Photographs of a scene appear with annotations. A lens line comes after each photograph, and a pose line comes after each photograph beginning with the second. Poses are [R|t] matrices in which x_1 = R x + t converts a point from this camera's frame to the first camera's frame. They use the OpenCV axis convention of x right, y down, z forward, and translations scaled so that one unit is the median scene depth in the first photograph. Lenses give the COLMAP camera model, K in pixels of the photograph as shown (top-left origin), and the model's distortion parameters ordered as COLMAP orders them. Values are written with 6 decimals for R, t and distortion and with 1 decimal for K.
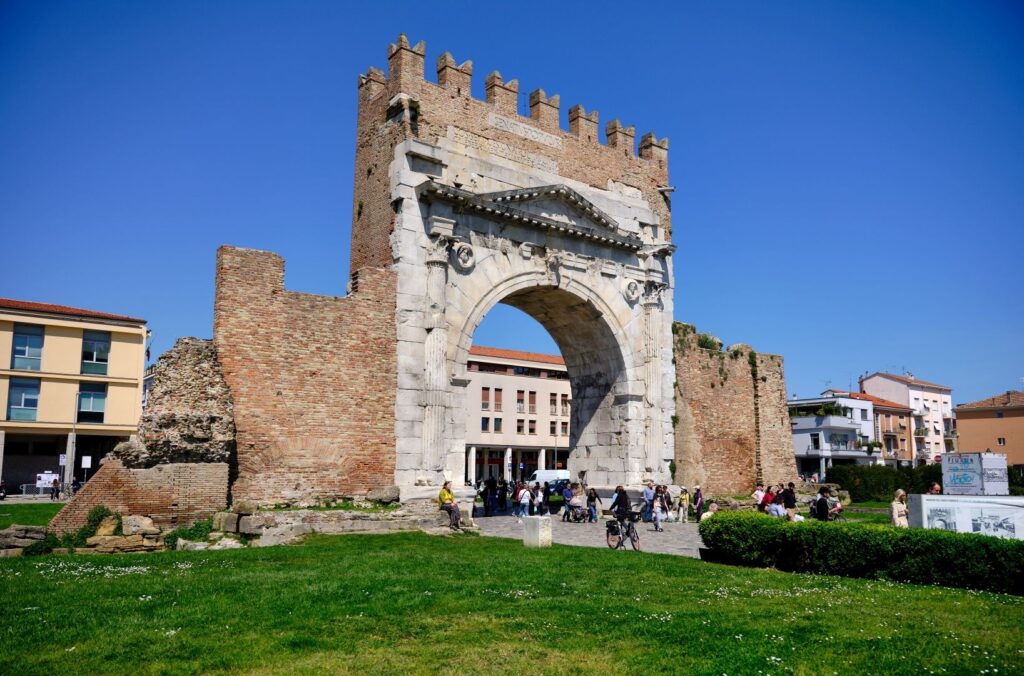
lens RADIAL K [[806.4, 0, 512.0], [0, 806.4, 338.0], [0, 0, 1]] dist [-0.004094, -0.001744]
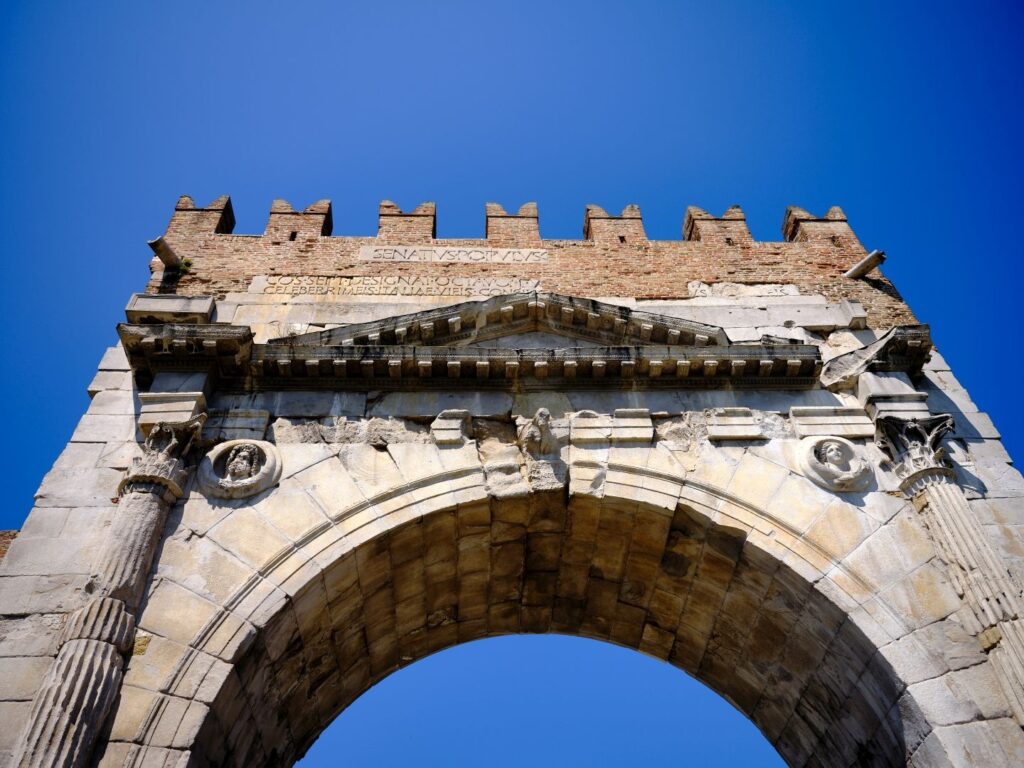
lens RADIAL K [[819.9, 0, 512.0], [0, 819.9, 384.0], [0, 0, 1]] dist [0.020723, -0.000818]
pose [[0.814617, -0.458791, -0.354838, 0.193750], [0.141931, 0.750875, -0.645014, 0.134255], [0.562365, 0.475077, 0.676792, 0.742009]]
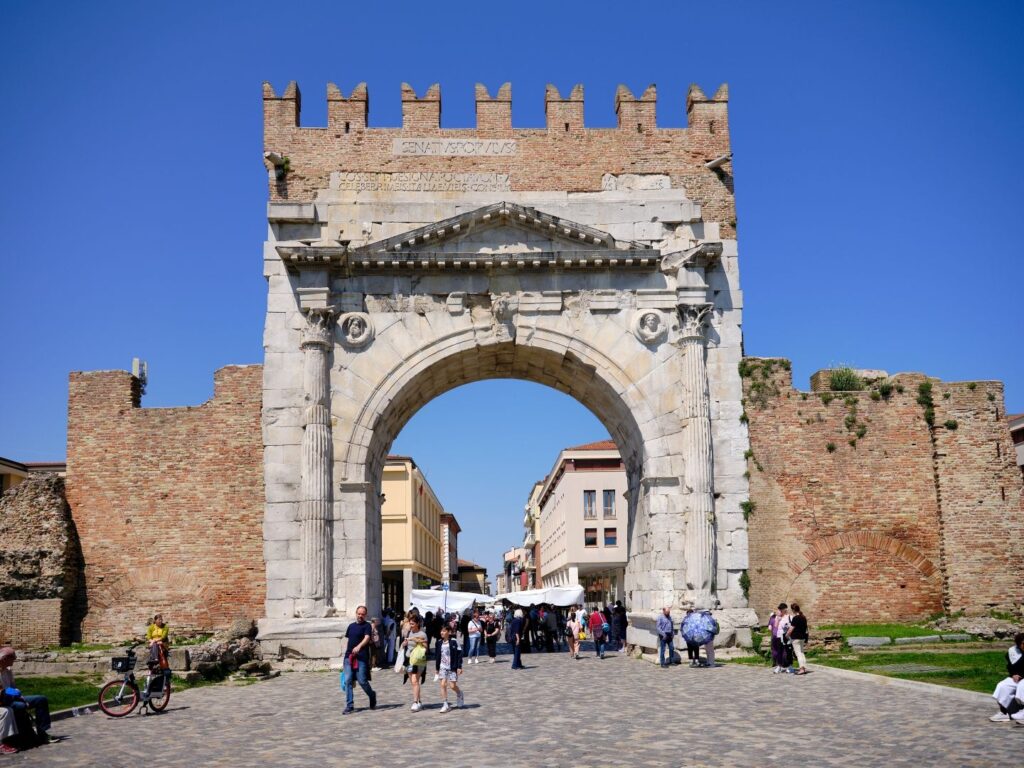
lens RADIAL K [[833.9, 0, 505.4], [0, 833.9, 492.6], [0, 0, 1]] dist [-0.001077, 0.001880]
pose [[0.805079, -0.105028, -0.583795, 0.492131], [0.125216, 0.992112, -0.005809, 0.076819], [0.579801, -0.068424, 0.811880, 0.385036]]
